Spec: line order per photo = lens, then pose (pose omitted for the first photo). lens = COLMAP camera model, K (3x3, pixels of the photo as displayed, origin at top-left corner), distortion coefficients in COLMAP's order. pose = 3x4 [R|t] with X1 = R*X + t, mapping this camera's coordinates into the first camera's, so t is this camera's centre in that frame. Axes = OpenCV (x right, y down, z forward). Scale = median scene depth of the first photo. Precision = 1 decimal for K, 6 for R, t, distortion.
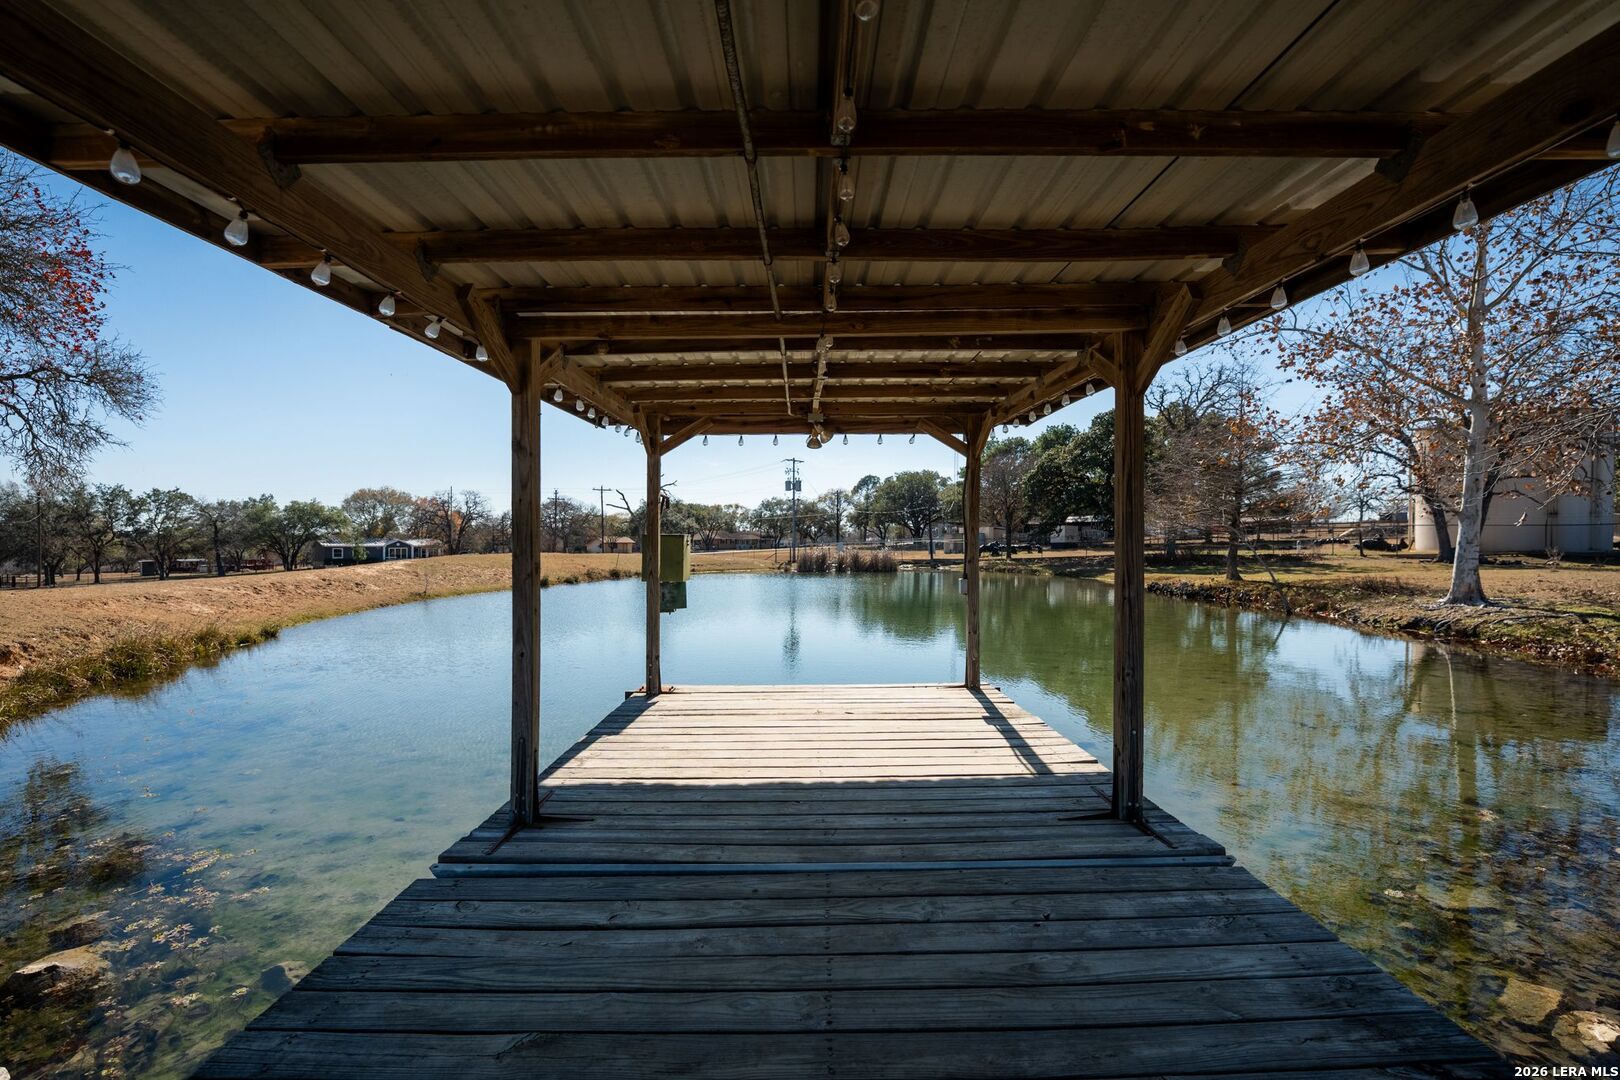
lens RADIAL K [[718.1, 0, 810.0], [0, 718.1, 540.0], [0, 0, 1]] dist [-0.003035, -0.000607]
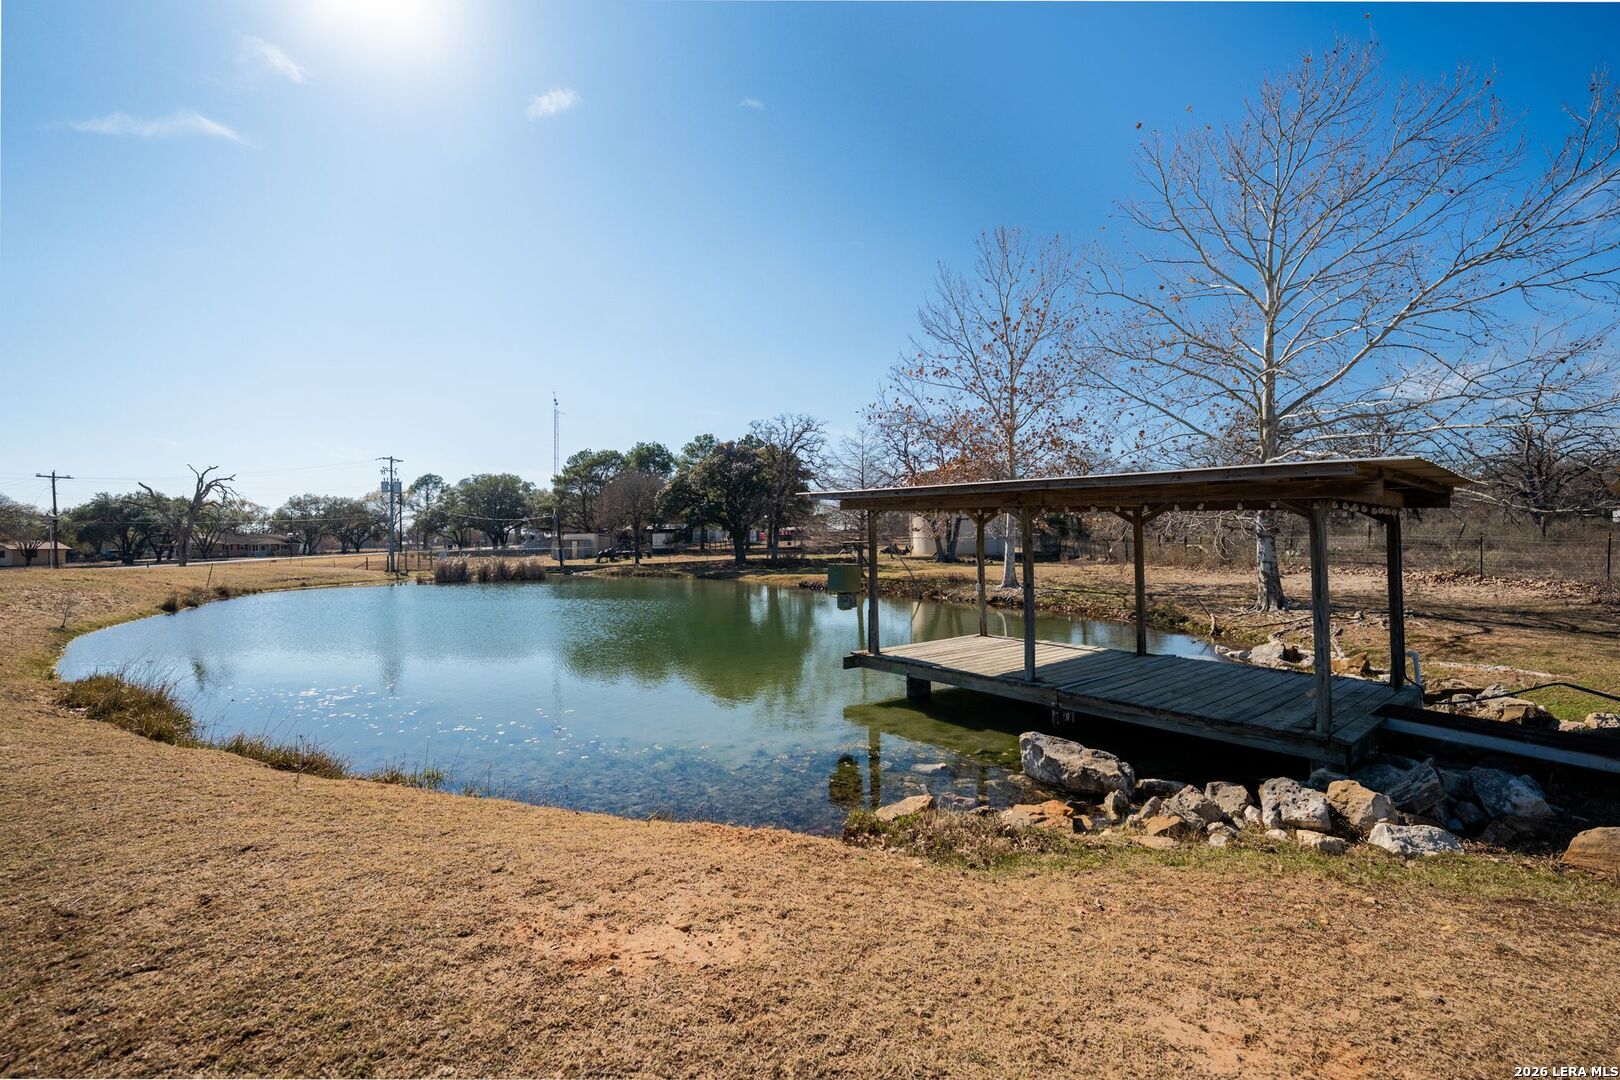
lens RADIAL K [[718.1, 0, 810.0], [0, 718.1, 540.0], [0, 0, 1]] dist [-0.003035, -0.000607]
pose [[0.787338, 0.001532, 0.616520, -0.156022], [-0.000422, 0.999998, -0.001946, -0.007277], [-0.616522, 0.001272, 0.787337, -0.035382]]
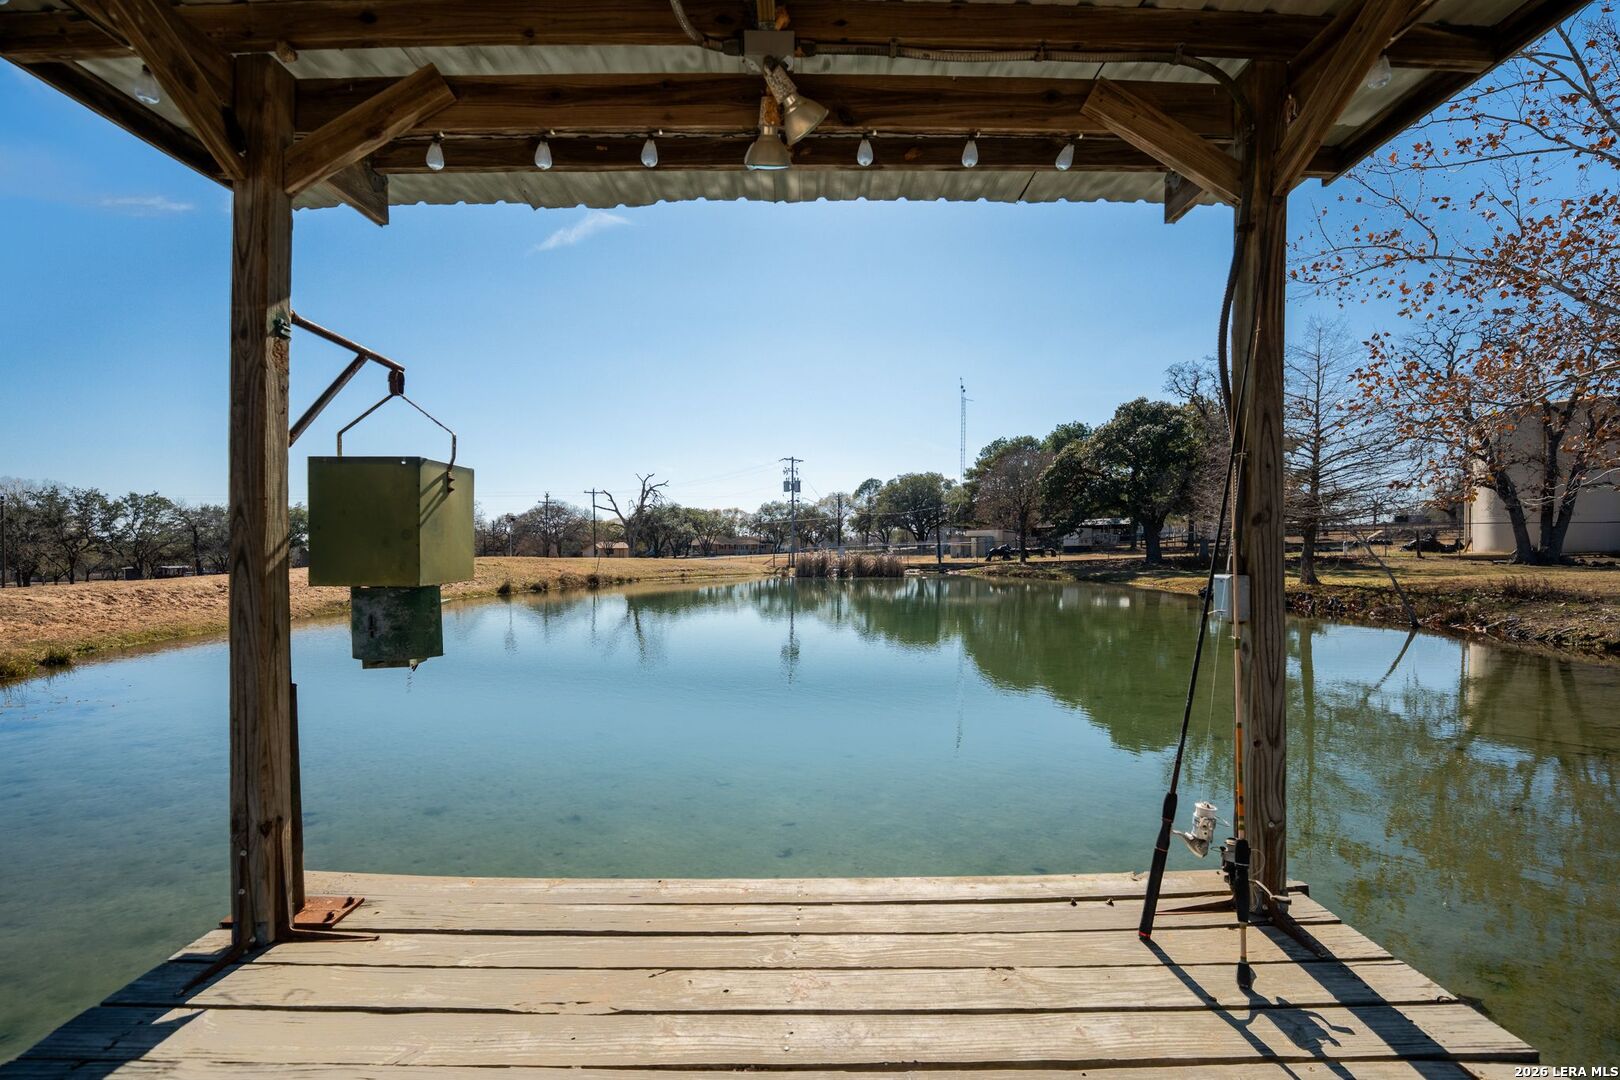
lens RADIAL K [[699.1, 0, 811.6], [0, 699.1, 562.7], [0, 0, 1]] dist [-0.016728, 0.000140]
pose [[0.999997, -0.002386, -0.000567, 0.002594], [0.002398, 0.999753, 0.022086, 0.004395], [0.000514, -0.022088, 0.999756, 0.073474]]
